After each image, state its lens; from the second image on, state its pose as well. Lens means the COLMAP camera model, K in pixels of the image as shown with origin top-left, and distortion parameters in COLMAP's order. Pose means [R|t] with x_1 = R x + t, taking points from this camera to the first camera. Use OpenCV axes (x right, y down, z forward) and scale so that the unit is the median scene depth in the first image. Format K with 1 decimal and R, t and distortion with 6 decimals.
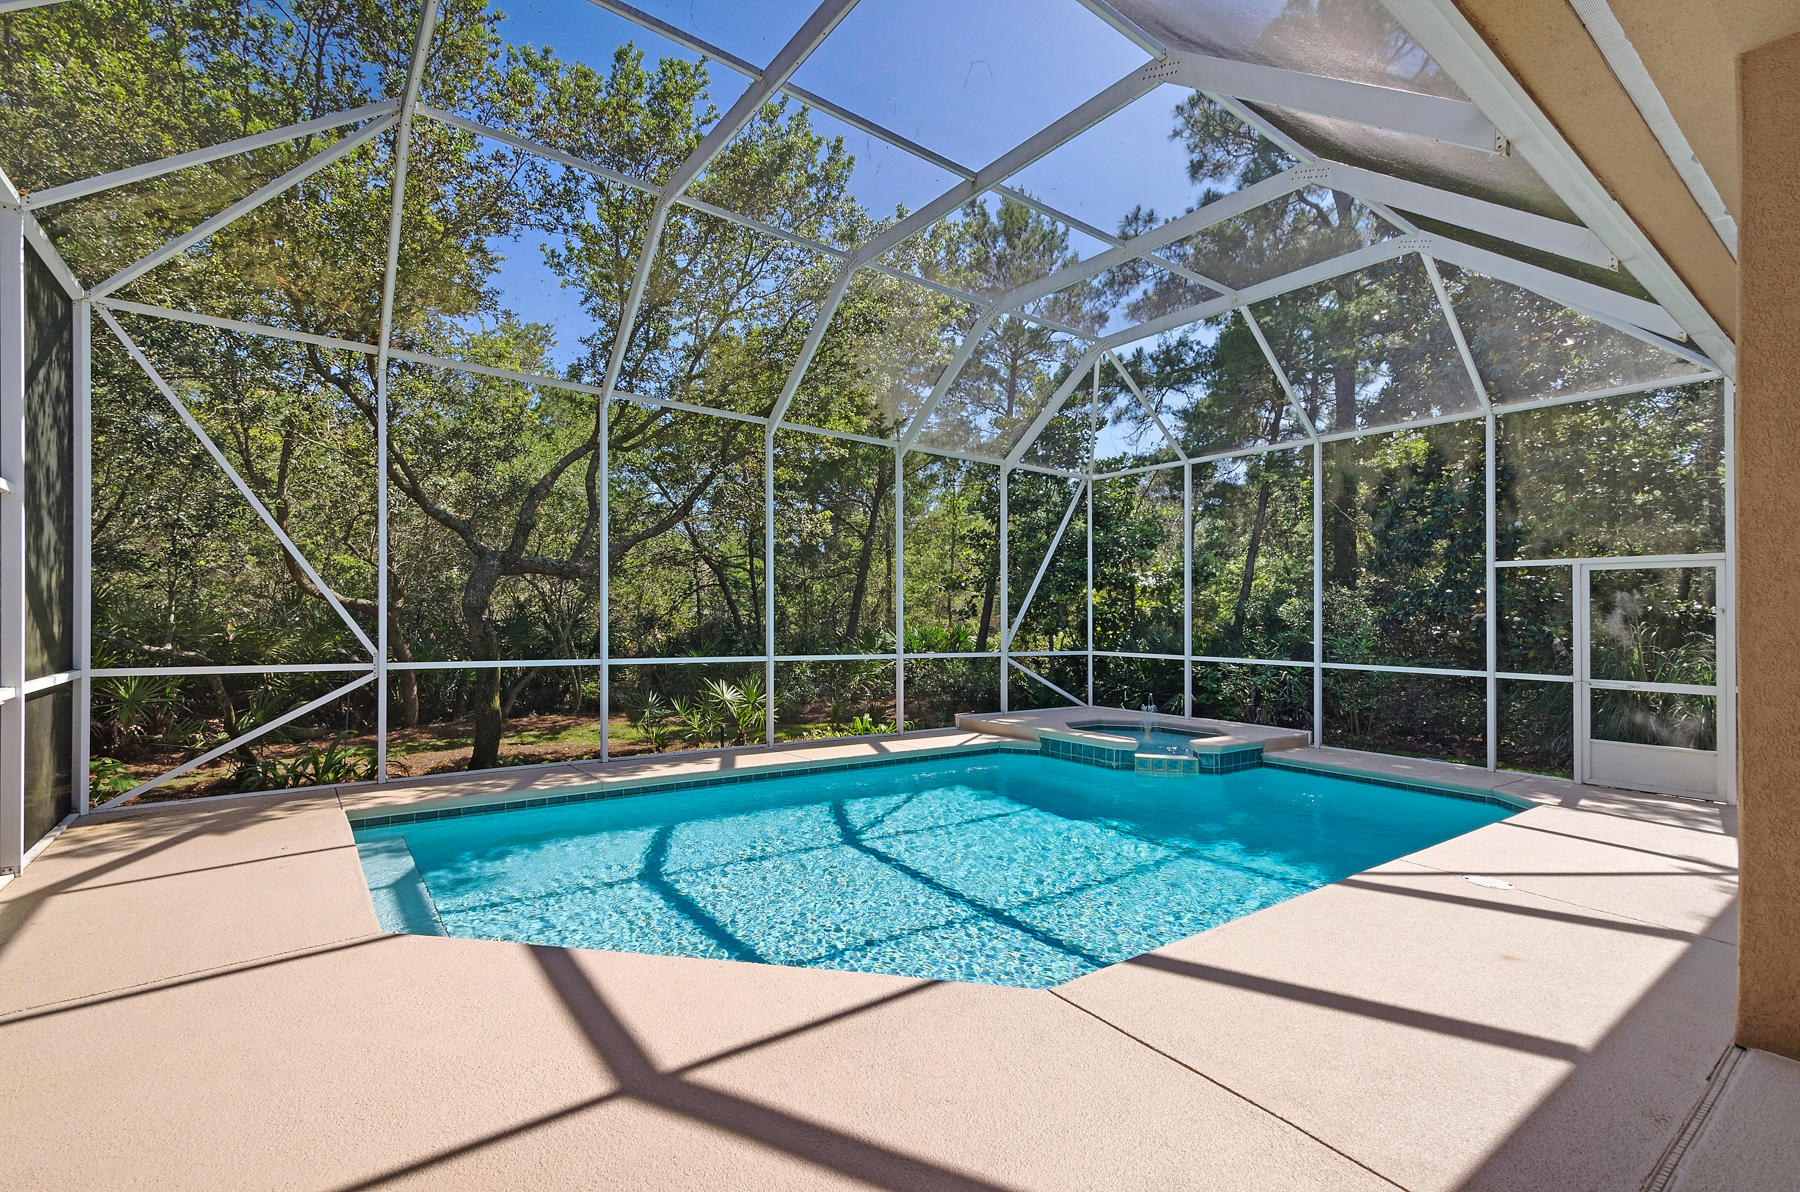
lens RADIAL K [[793.4, 0, 913.7], [0, 793.4, 598.9], [0, 0, 1]] dist [0.005476, -0.001922]
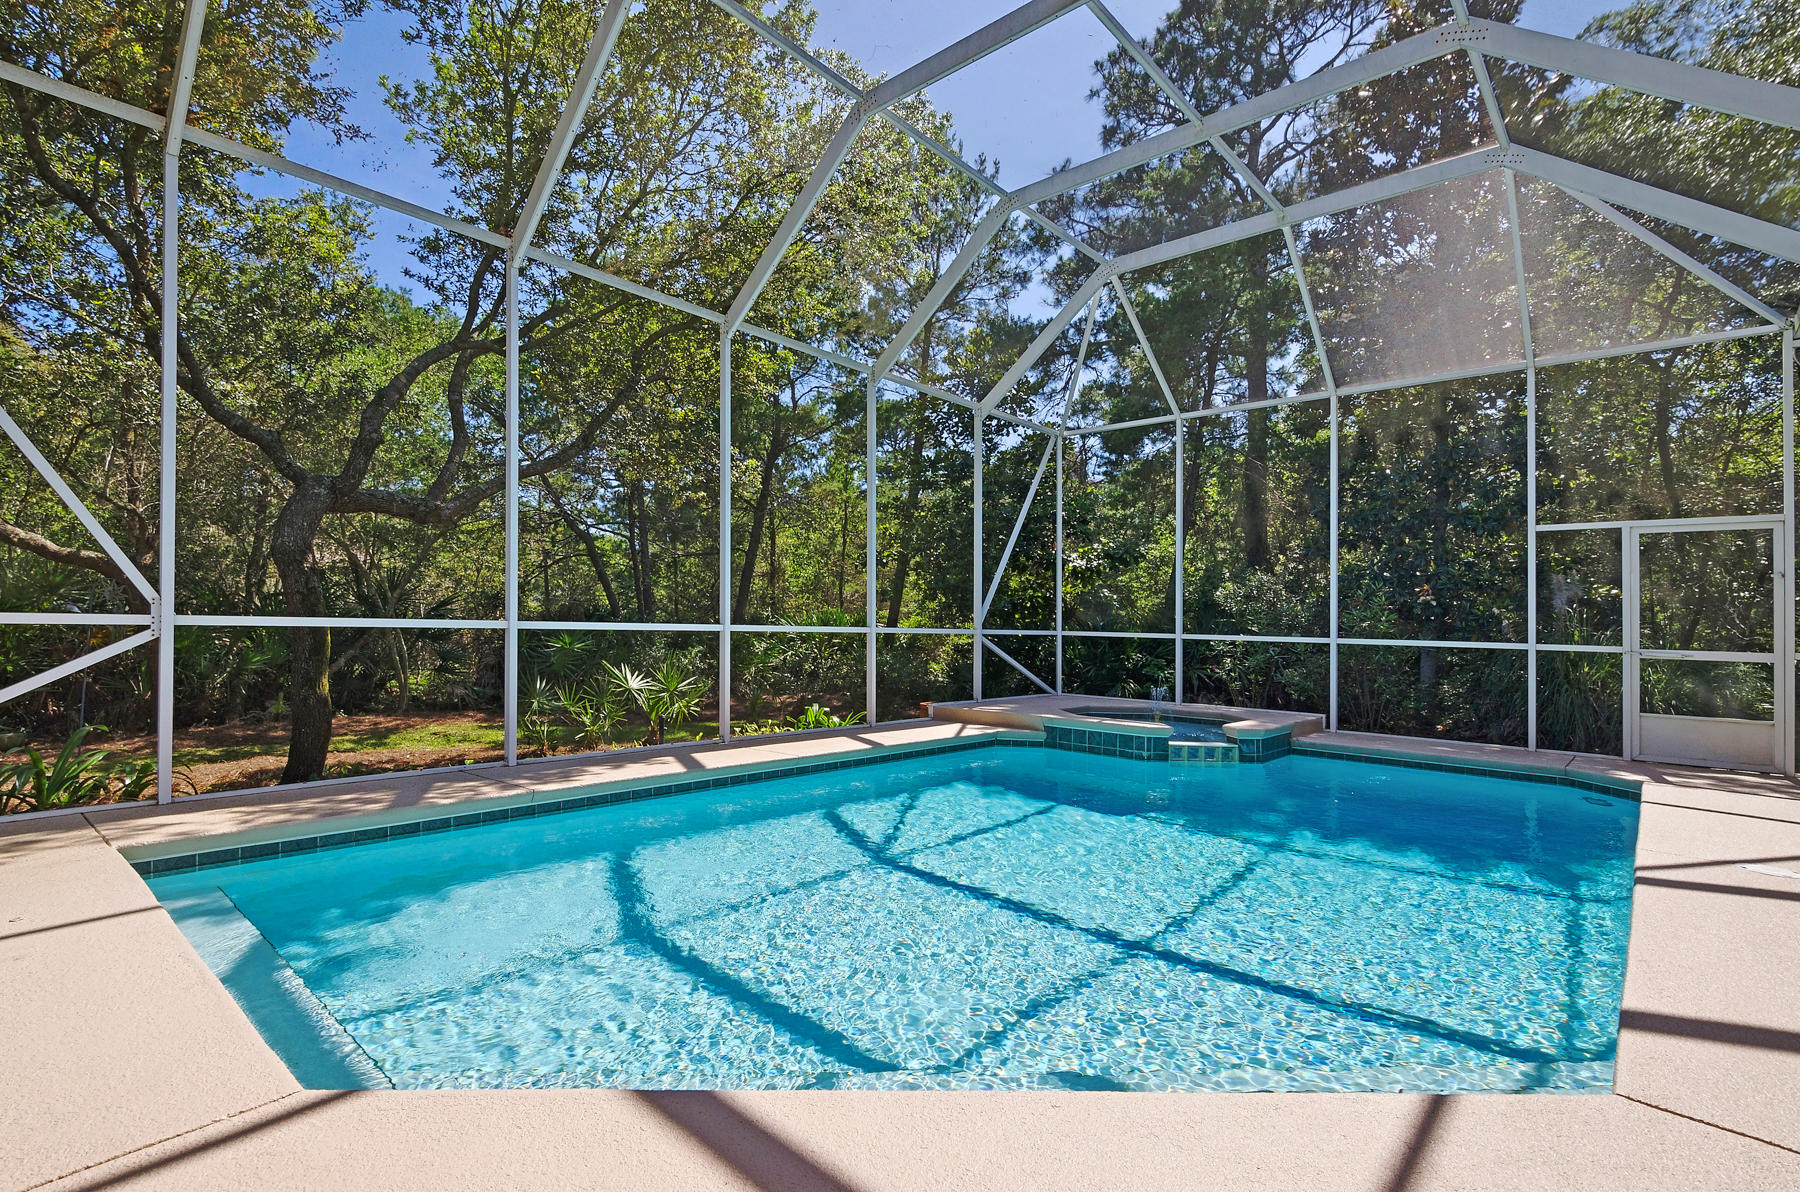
lens RADIAL K [[817.1, 0, 891.0], [0, 817.1, 605.6], [0, 0, 1]] dist [0.004340, -0.003949]
pose [[0.979966, 0.012717, 0.198758, -0.180089], [-0.012910, 0.999917, -0.000320, 0.051477], [-0.198745, -0.002252, 0.980049, 0.191624]]
